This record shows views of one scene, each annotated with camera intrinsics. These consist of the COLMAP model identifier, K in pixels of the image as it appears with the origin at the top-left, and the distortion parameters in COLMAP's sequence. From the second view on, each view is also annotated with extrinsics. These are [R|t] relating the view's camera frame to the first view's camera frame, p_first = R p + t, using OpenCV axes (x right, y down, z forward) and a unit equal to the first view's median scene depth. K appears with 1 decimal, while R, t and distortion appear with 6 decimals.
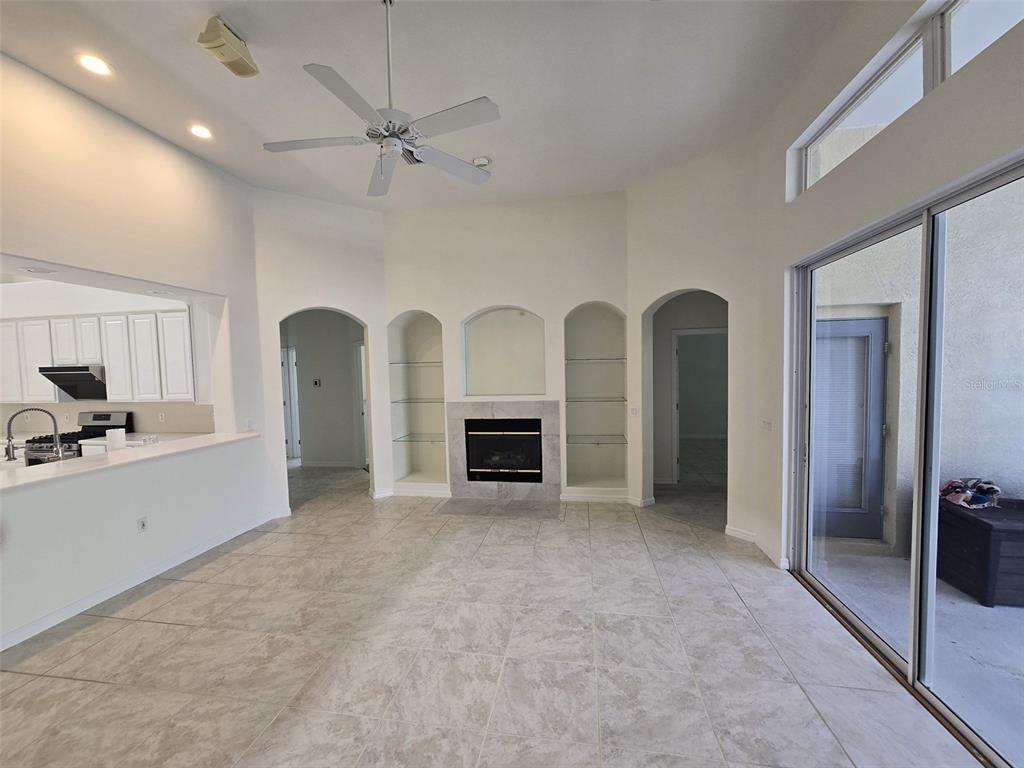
lens RADIAL K [[421.9, 0, 508.5], [0, 421.9, 389.9], [0, 0, 1]] dist [-0.005432, 0.002064]
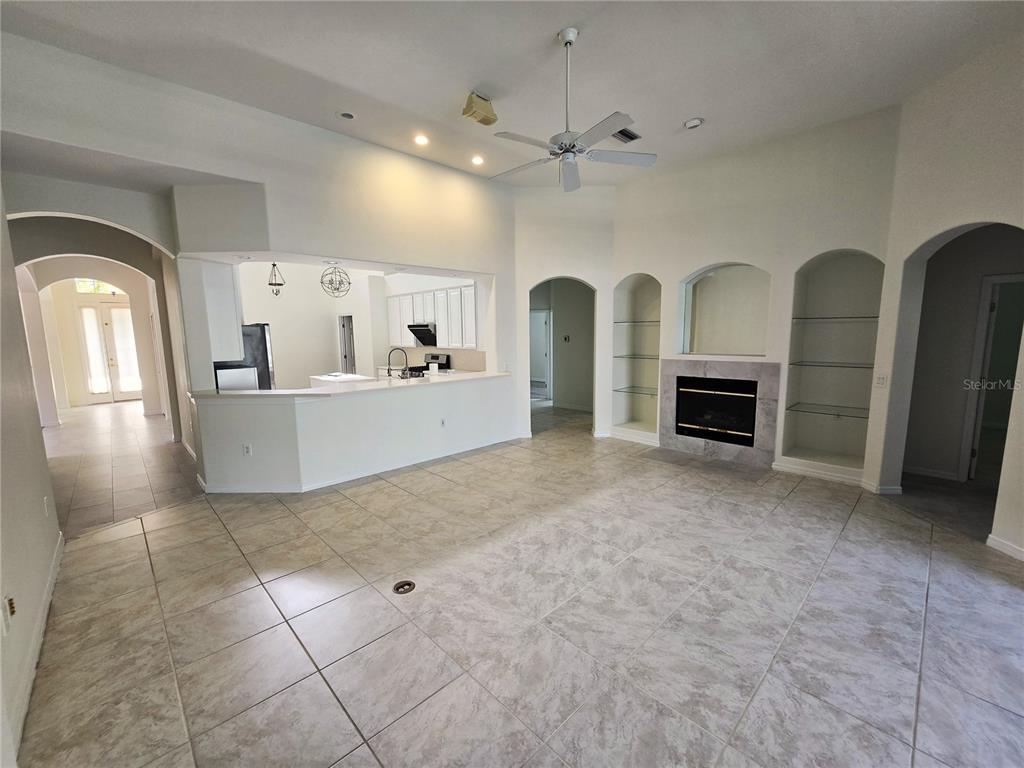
lens RADIAL K [[421.9, 0, 511.8], [0, 421.9, 389.4], [0, 0, 1]] dist [-0.005432, 0.002064]
pose [[0.807069, 0.092840, -0.583112, 0.224035], [-0.036525, 0.993520, 0.107629, 0.005202], [0.589326, -0.065566, 0.805230, -0.117536]]
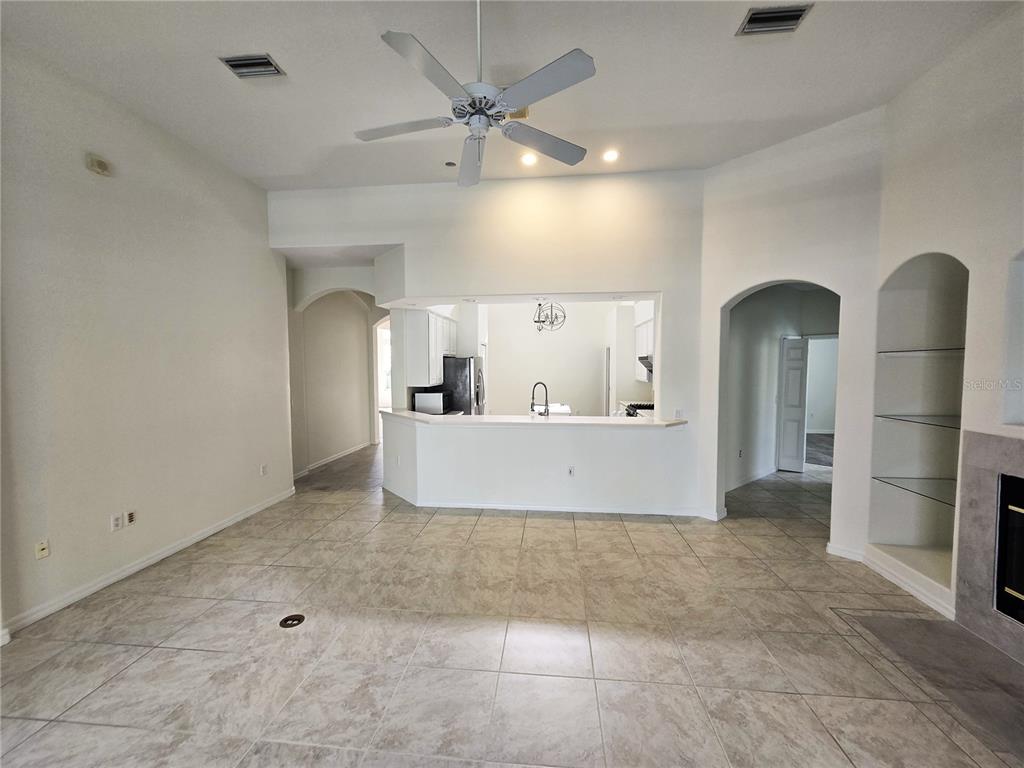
lens RADIAL K [[421.9, 0, 513.5], [0, 421.9, 390.2], [0, 0, 1]] dist [-0.005432, 0.002064]
pose [[0.072963, 0.081615, -0.993990, 0.372836], [-0.052056, 0.995599, 0.077926, -0.035374], [0.995975, 0.046057, 0.076891, 0.540389]]
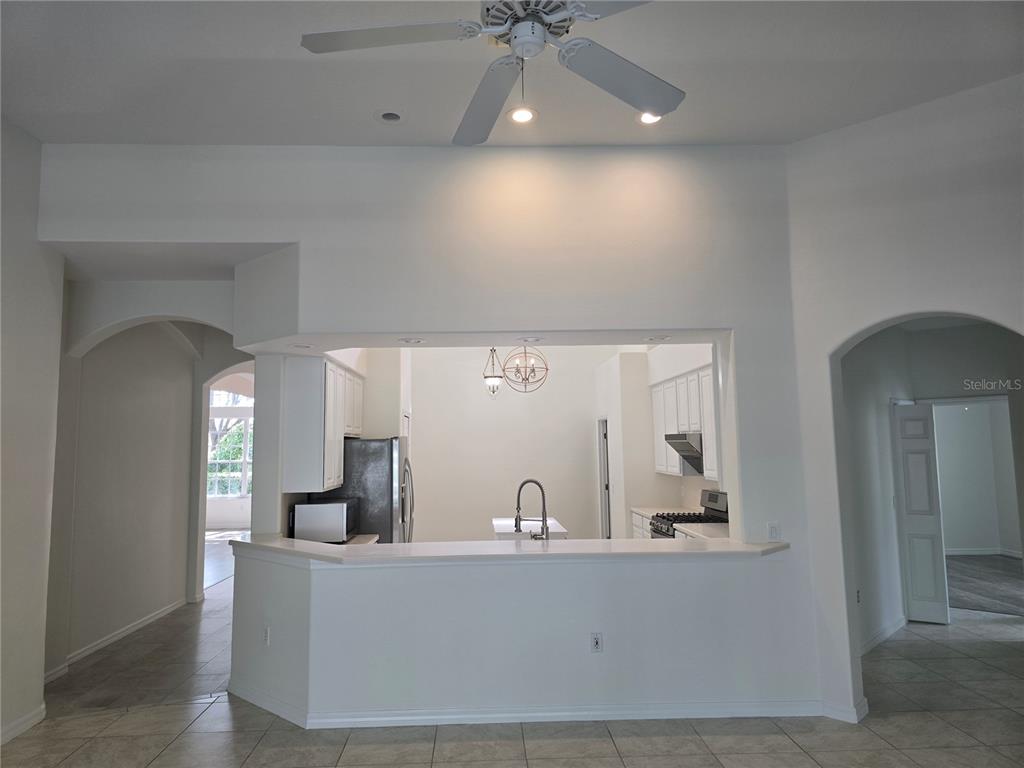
lens RADIAL K [[686.0, 0, 502.6], [0, 686.0, 378.2], [0, 0, 1]] dist [0.044235, -0.031617]
pose [[0.211900, -0.079014, -0.974092, 0.287334], [-0.042682, 0.995027, -0.089997, -0.031880], [0.976359, 0.060647, 0.207474, 0.420316]]
